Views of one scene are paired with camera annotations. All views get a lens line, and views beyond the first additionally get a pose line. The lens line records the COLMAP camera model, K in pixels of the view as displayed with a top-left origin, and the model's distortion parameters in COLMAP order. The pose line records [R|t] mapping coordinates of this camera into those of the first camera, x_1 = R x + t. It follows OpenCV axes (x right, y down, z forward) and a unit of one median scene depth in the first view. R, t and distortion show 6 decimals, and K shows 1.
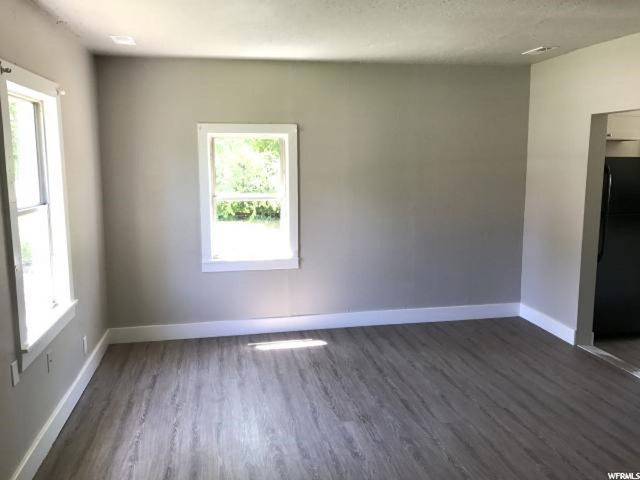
lens RADIAL K [[523.5, 0, 320.7], [0, 523.5, 229.8], [0, 0, 1]] dist [0.001623, 0.001709]
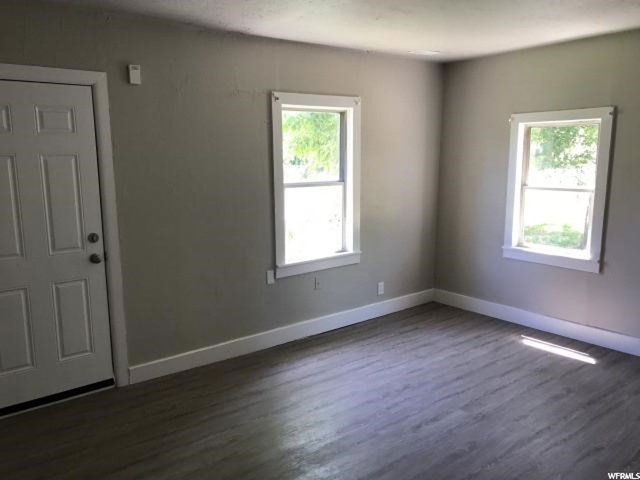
lens RADIAL K [[526.1, 0, 320.0], [0, 526.1, 240.0], [0, 0, 1]] dist [0.004882, 0.002084]
pose [[0.450445, 0.145342, -0.880894, 0.586543], [-0.106247, 0.988375, 0.108746, -0.031749], [0.886460, 0.044609, 0.460651, 0.206037]]
